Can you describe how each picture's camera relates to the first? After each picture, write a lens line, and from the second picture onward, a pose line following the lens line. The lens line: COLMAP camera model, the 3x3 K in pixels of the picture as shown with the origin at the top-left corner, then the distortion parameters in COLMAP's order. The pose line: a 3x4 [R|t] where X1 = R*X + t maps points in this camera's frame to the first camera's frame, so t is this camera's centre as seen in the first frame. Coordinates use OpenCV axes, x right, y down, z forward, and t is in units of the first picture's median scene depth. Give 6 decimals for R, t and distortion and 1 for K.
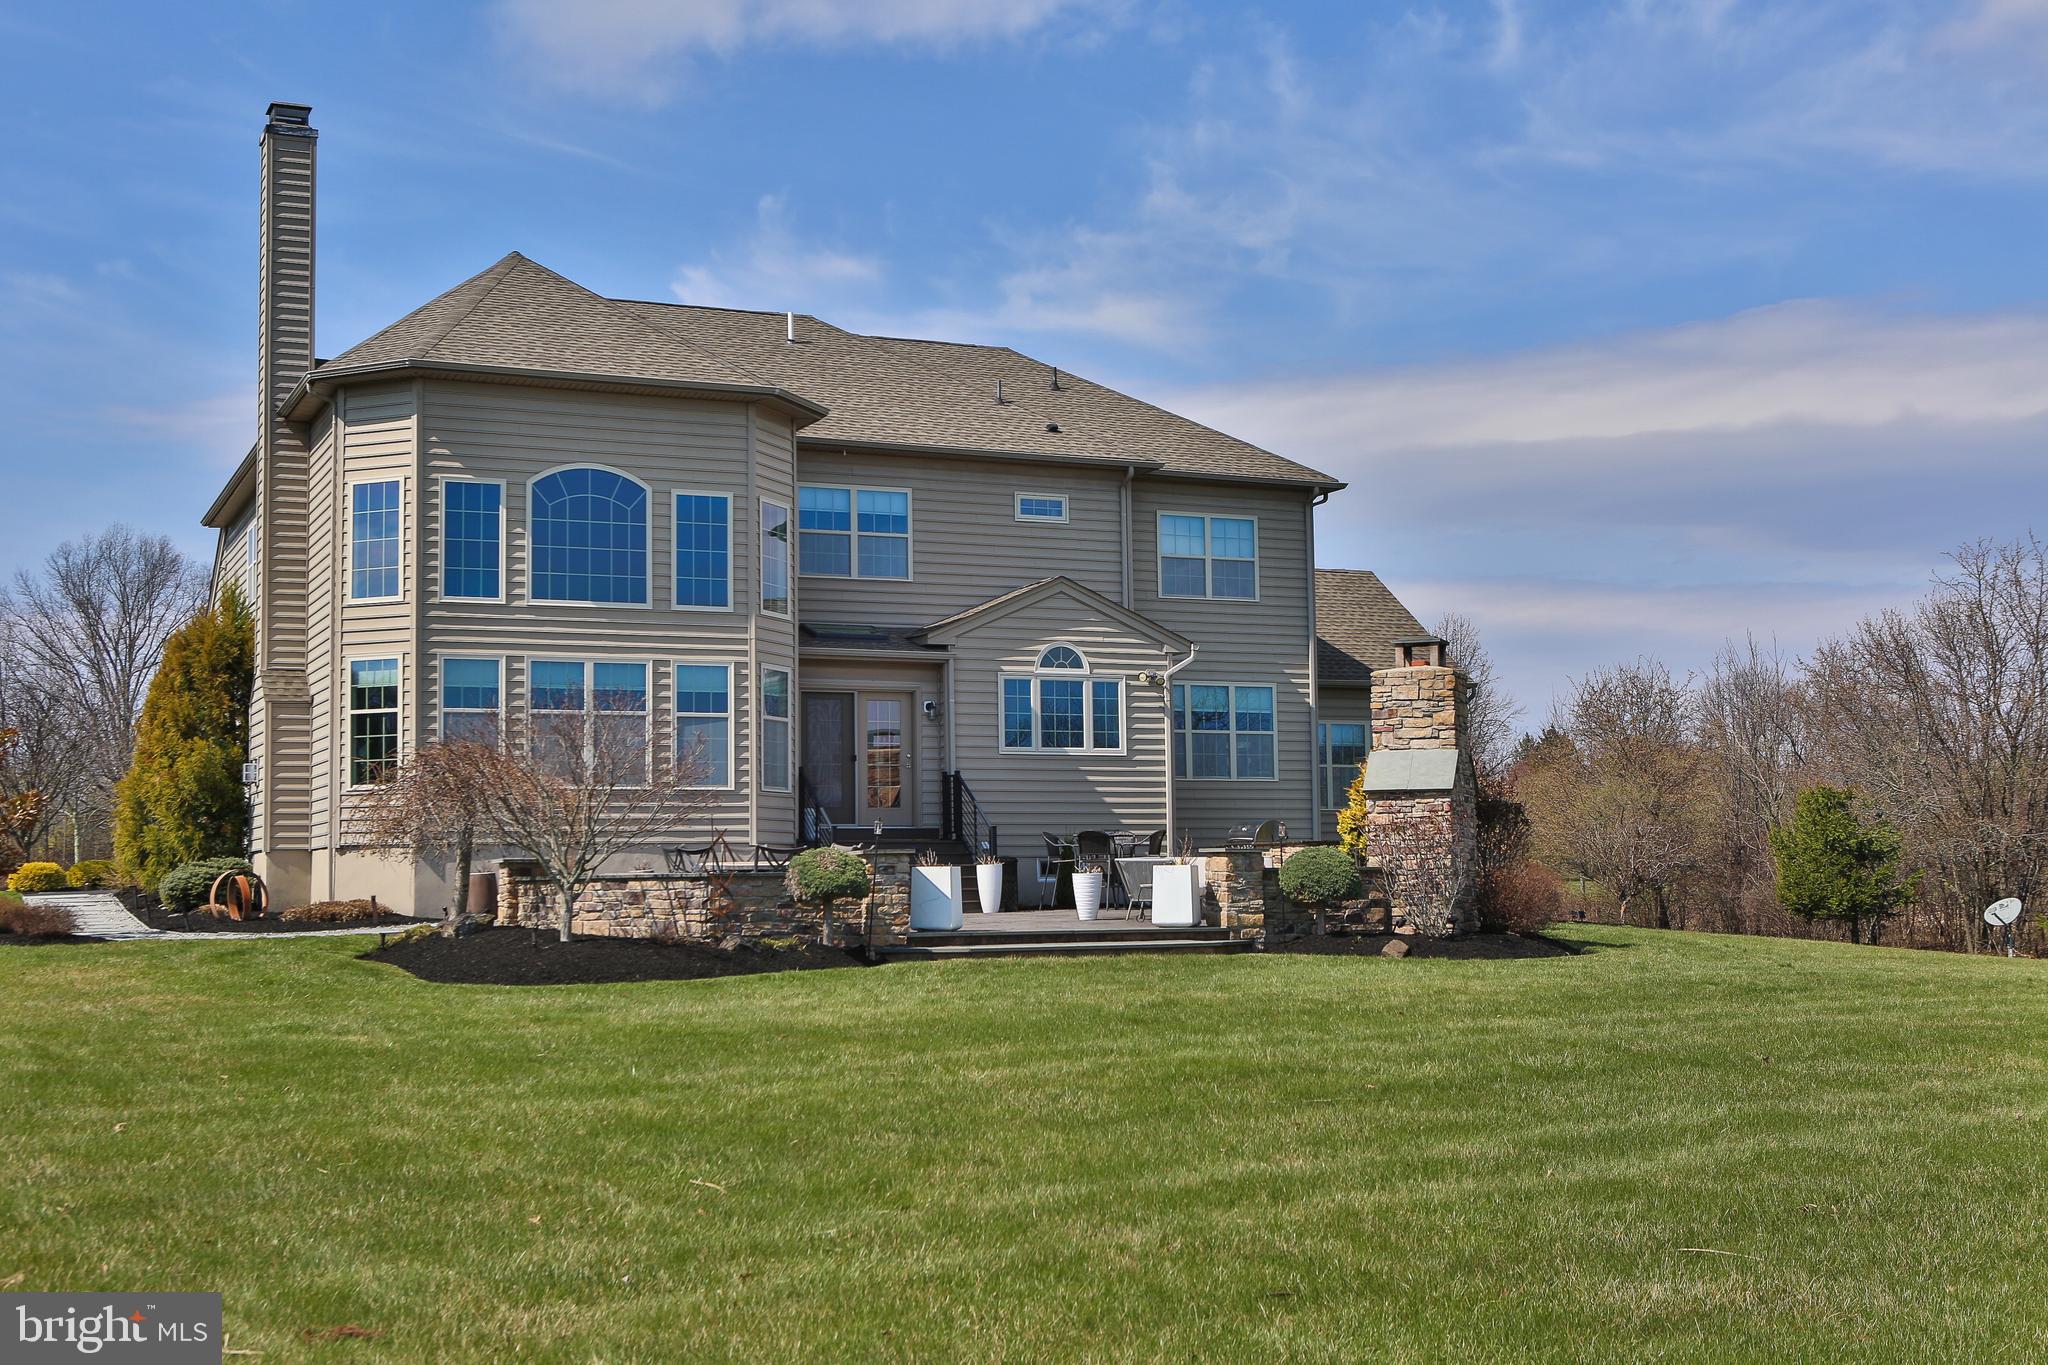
lens RADIAL K [[2279.7, 0, 1022.8], [0, 2279.7, 711.5], [0, 0, 1]] dist [-0.012095, 0.362594]
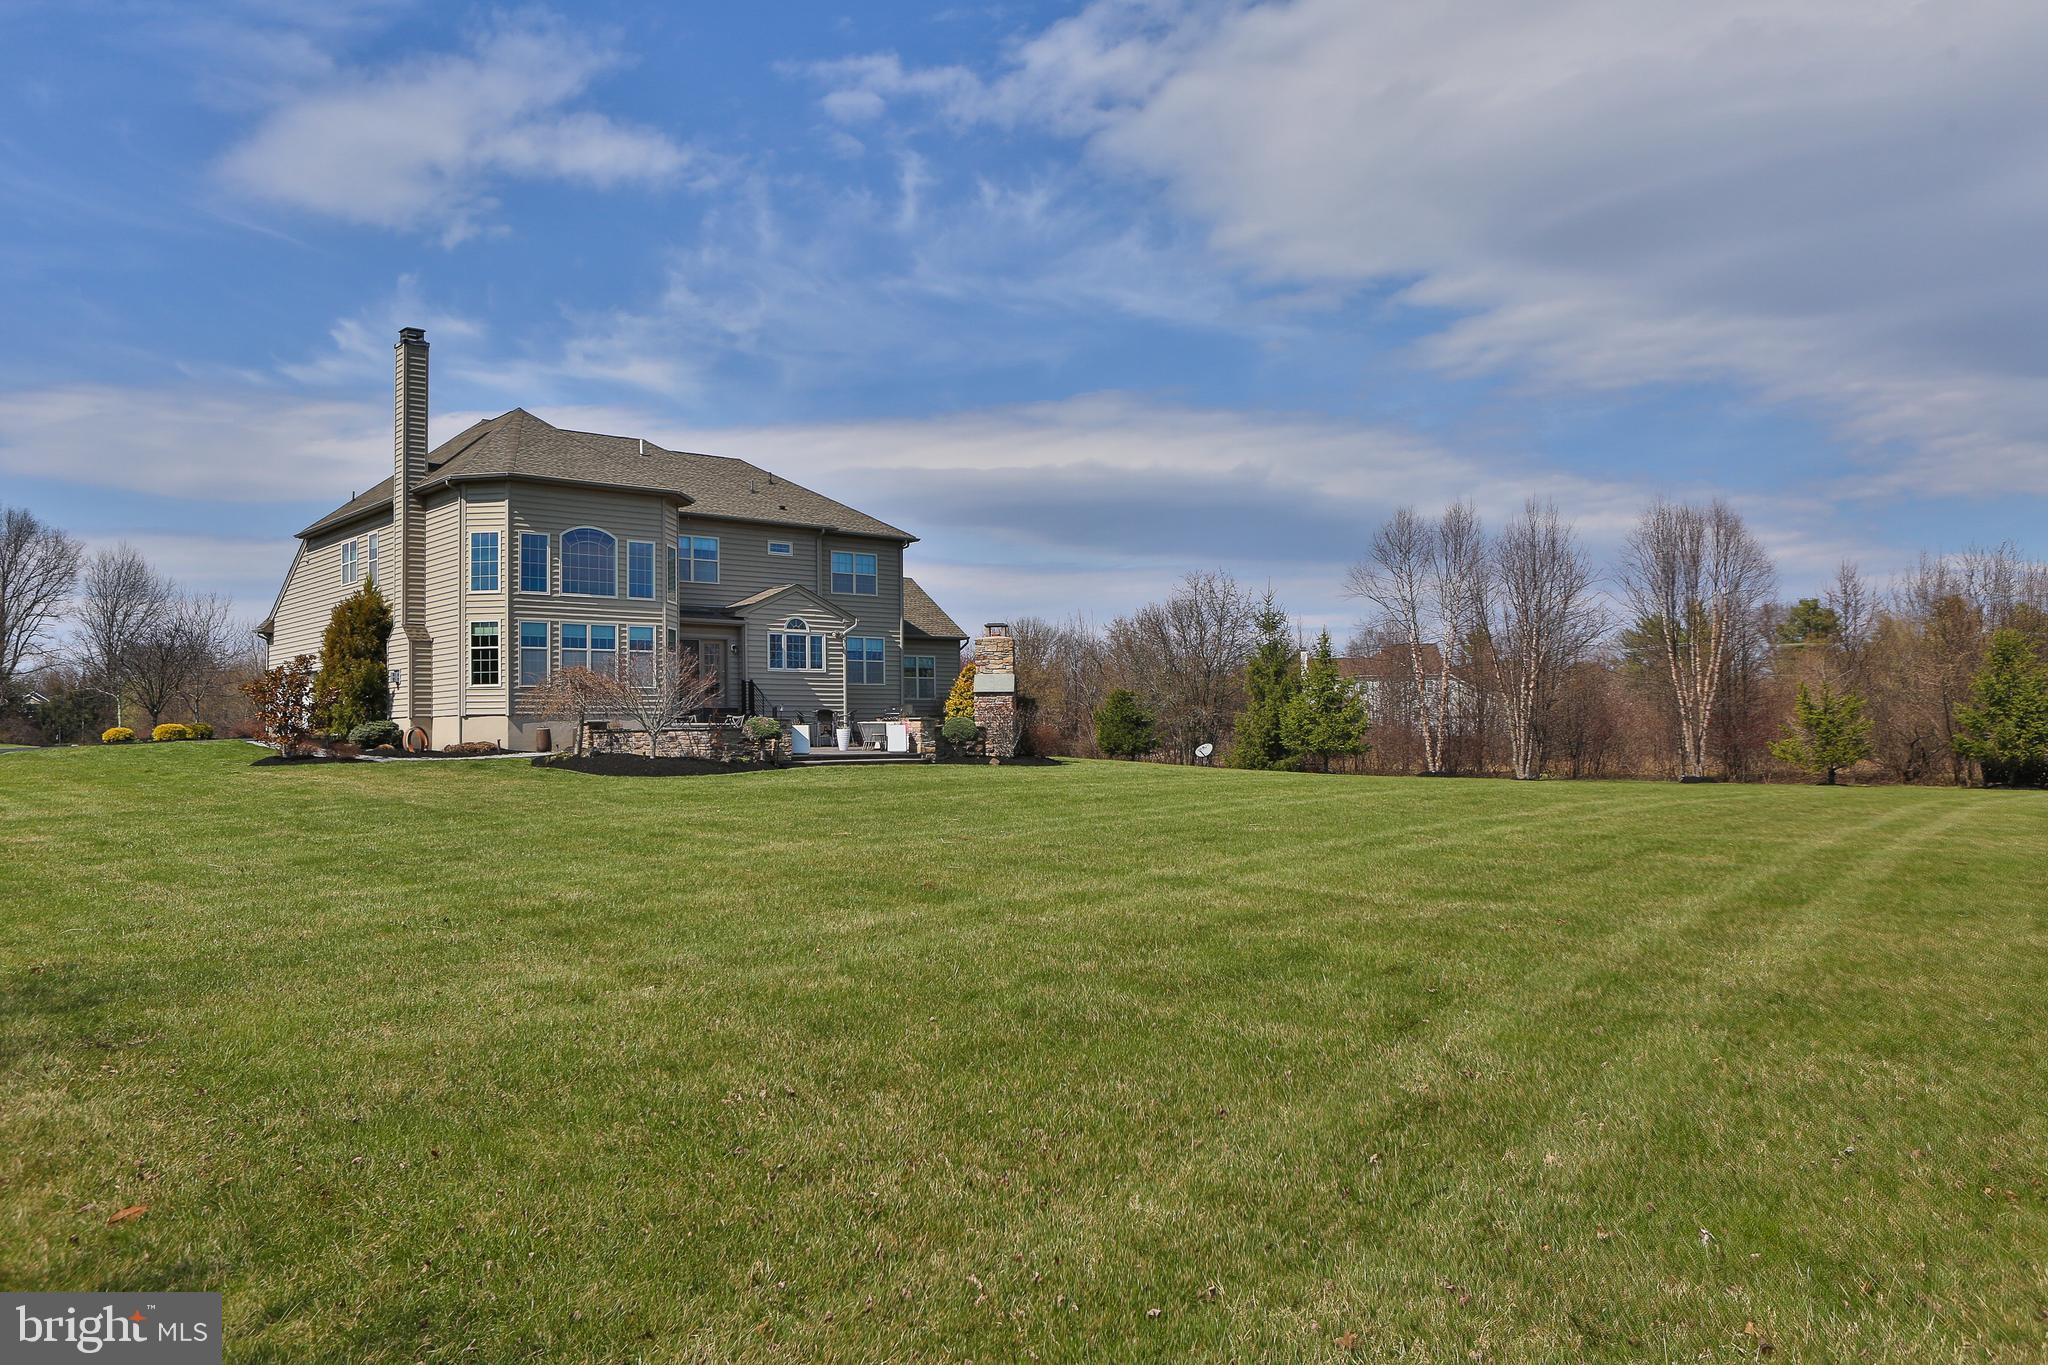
lens RADIAL K [[1437.3, 0, 1024.0], [0, 1437.3, 682.5], [0, 0, 1]] dist [0.001199, -0.000119]
pose [[0.954592, 0.011709, 0.297685, -0.199420], [-0.021488, 0.999331, 0.029600, -0.016439], [-0.297139, -0.034653, 0.954205, -0.326875]]
